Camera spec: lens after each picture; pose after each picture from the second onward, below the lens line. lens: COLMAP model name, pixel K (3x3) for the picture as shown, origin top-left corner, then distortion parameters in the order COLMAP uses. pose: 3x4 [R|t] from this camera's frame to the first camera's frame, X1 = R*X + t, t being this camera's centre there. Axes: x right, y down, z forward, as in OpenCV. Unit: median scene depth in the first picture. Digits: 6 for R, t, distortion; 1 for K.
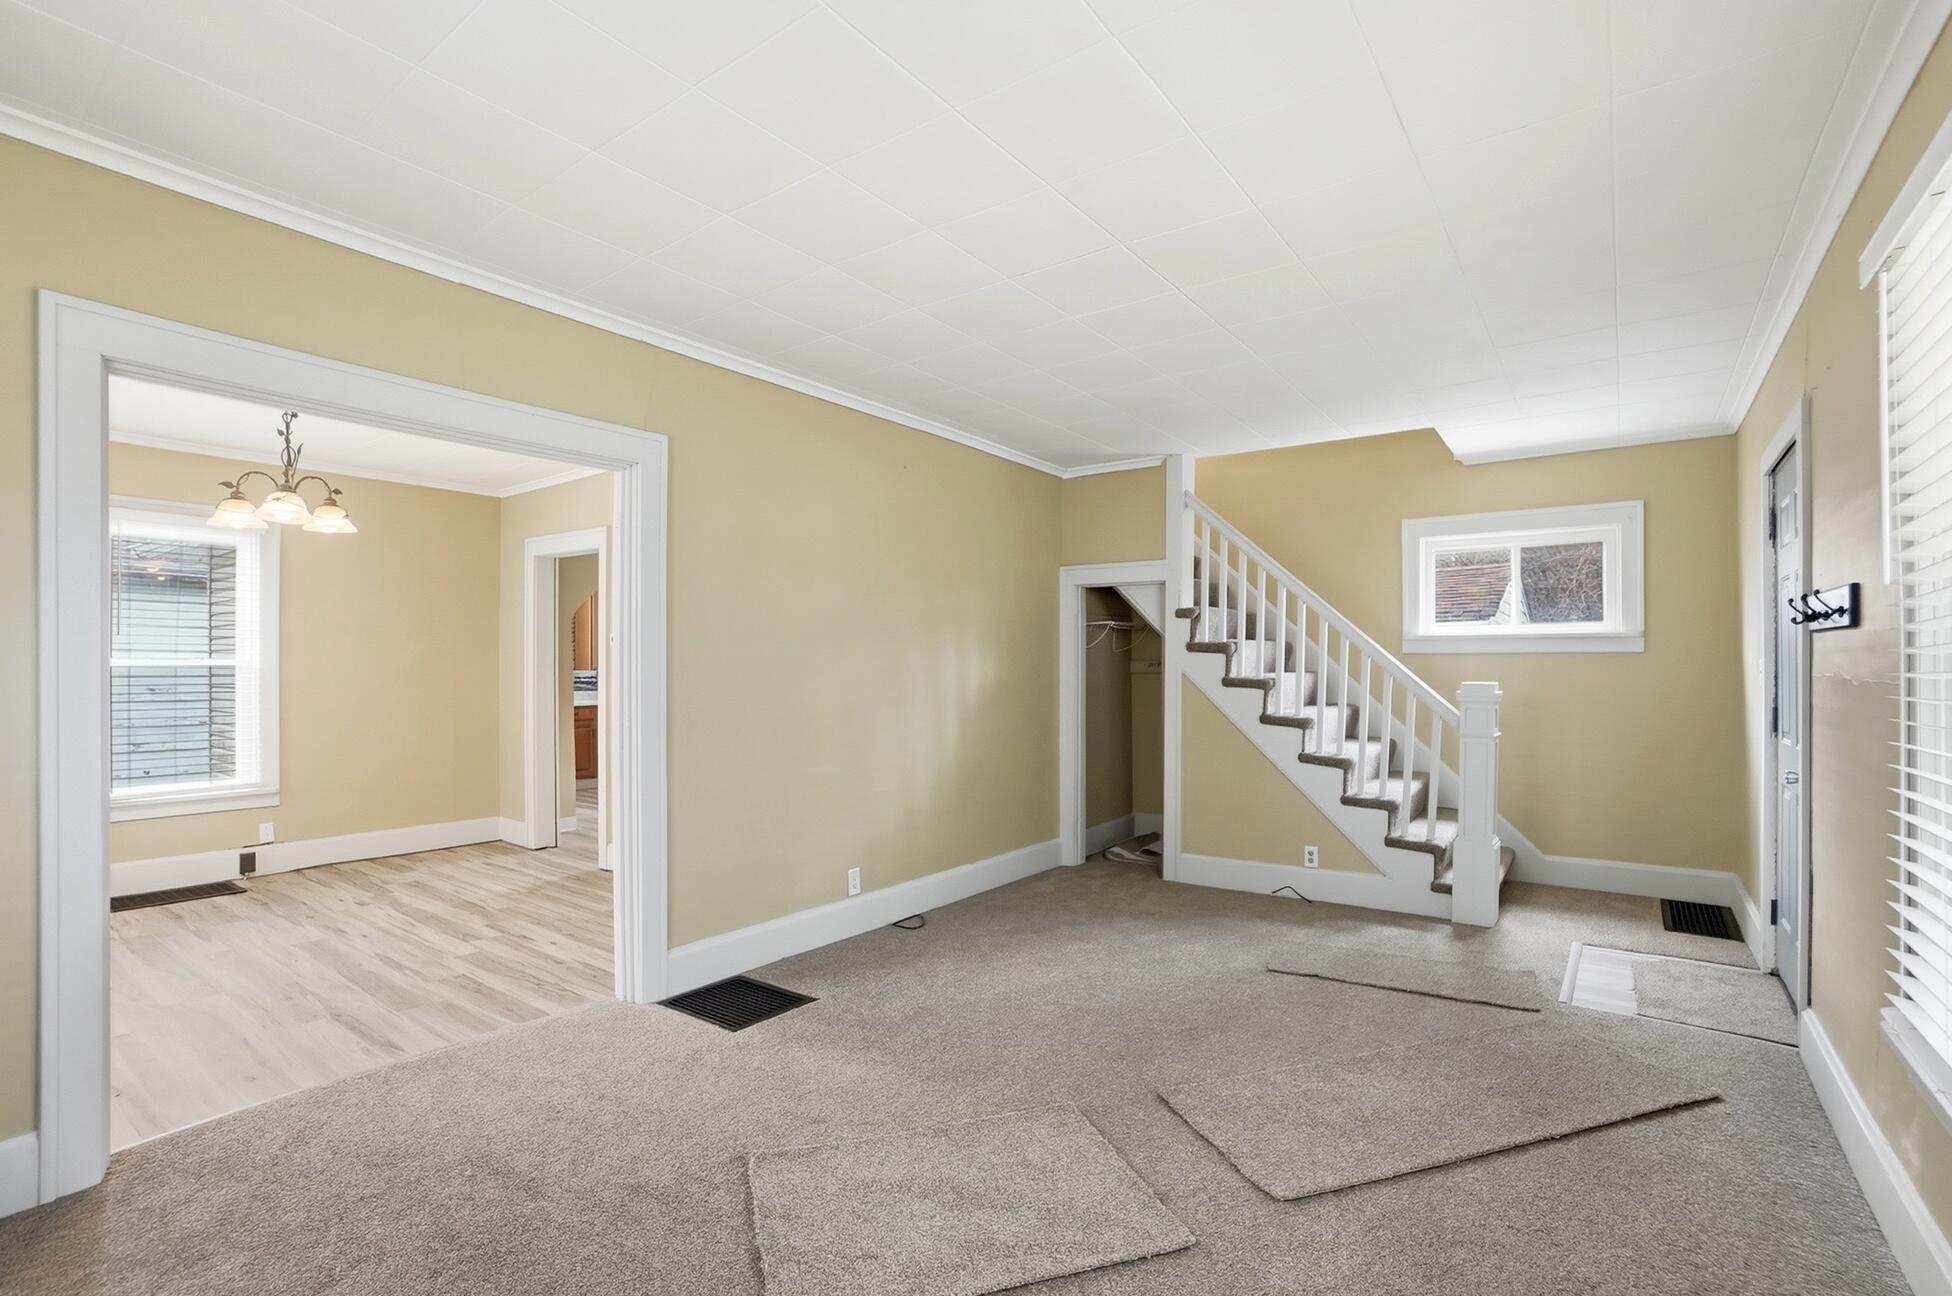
lens RADIAL K [[903.5, 0, 969.4], [0, 903.5, 663.5], [0, 0, 1]] dist [-0.066691, 0.027684]
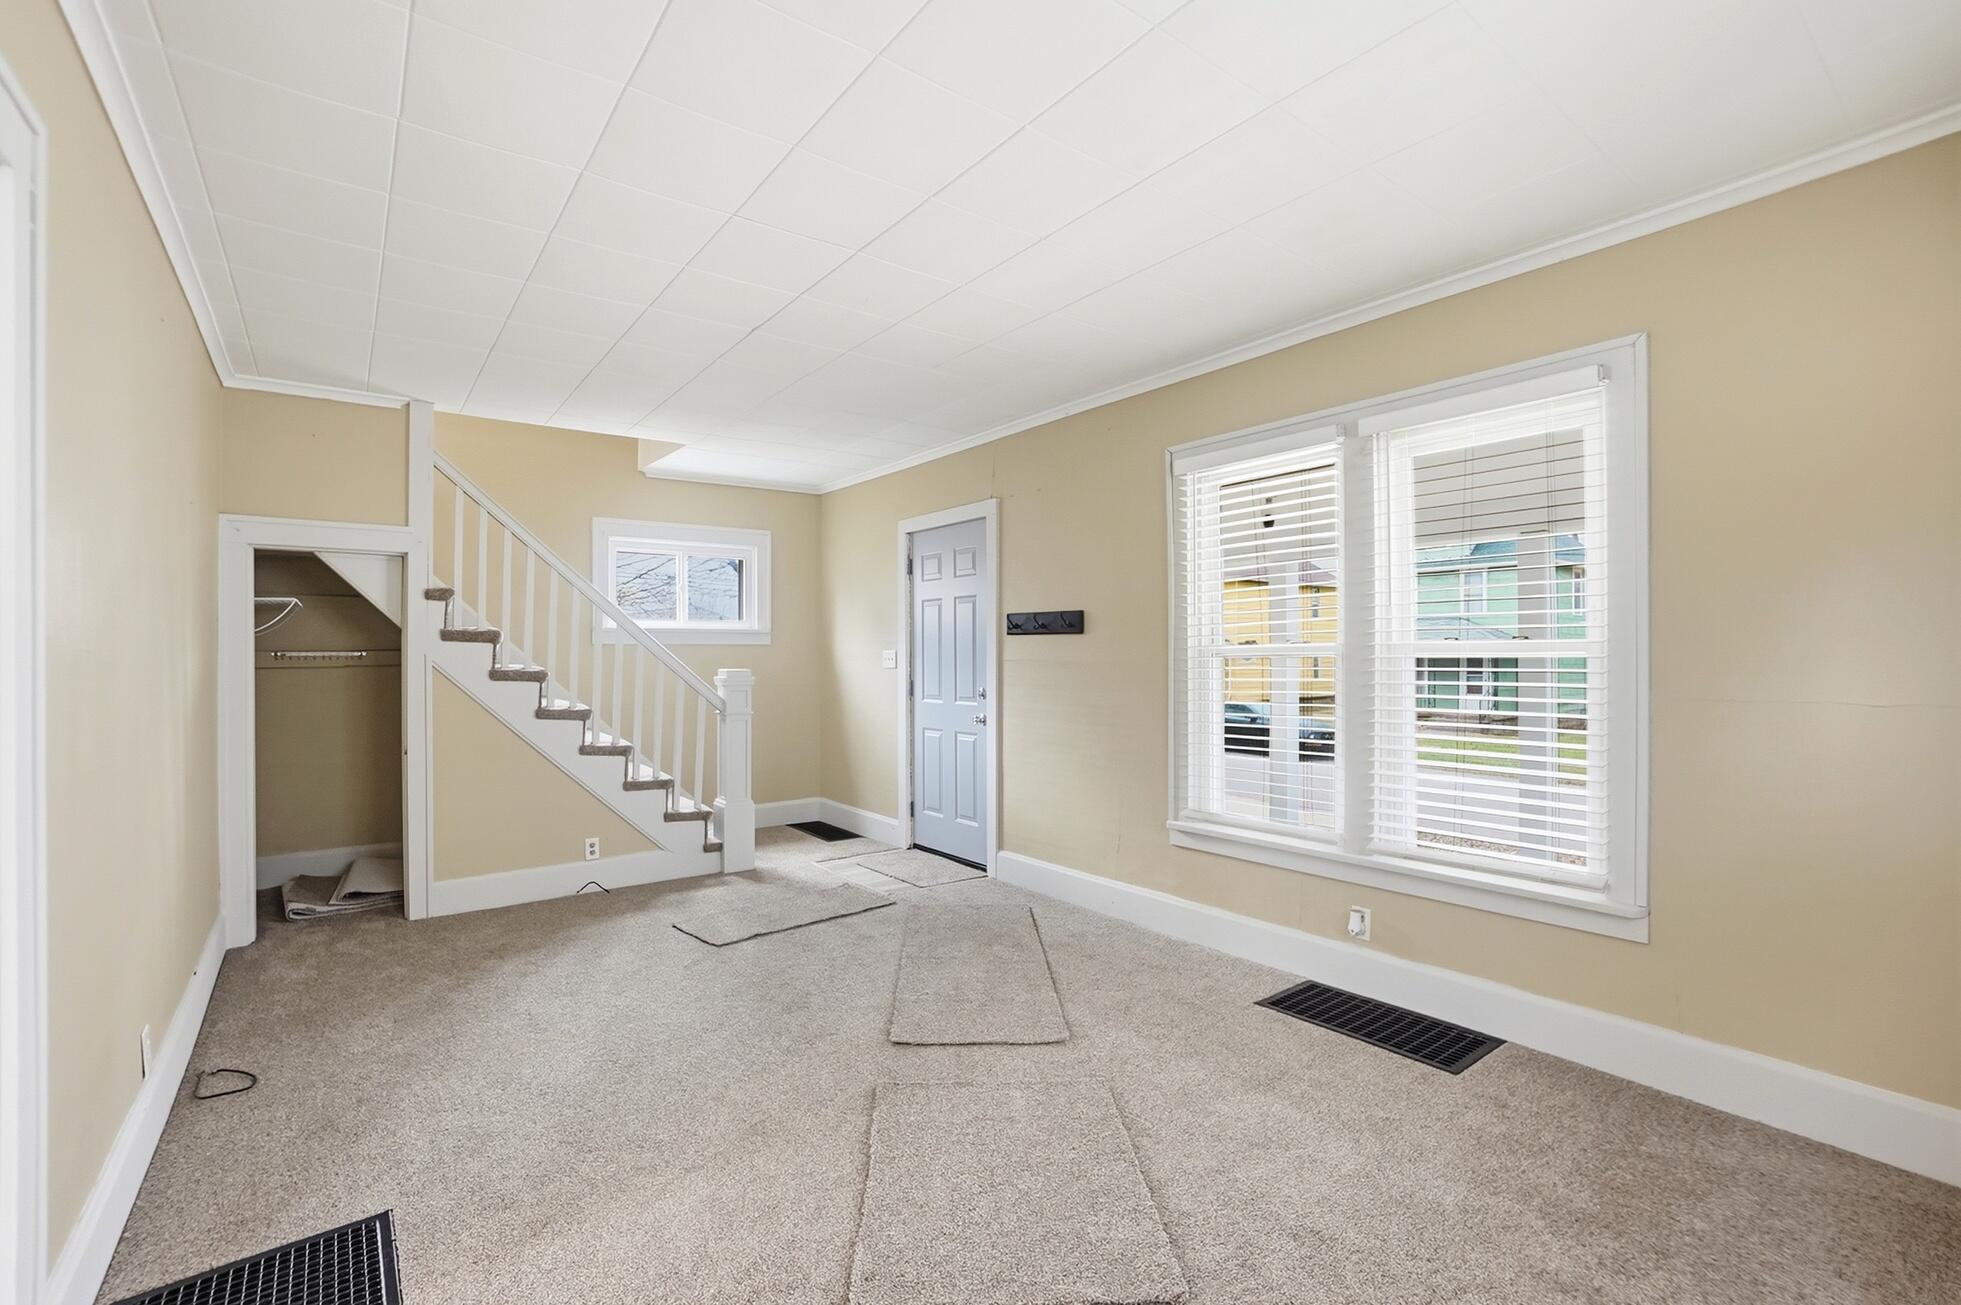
lens RADIAL K [[859.8, 0, 982.5], [0, 859.8, 665.7], [0, 0, 1]] dist [-0.072350, 0.011465]
pose [[0.274895, -0.013029, 0.961386, -0.417904], [0.004927, 0.999914, 0.012142, 0.003660], [-0.961462, 0.001399, 0.274936, 0.338592]]
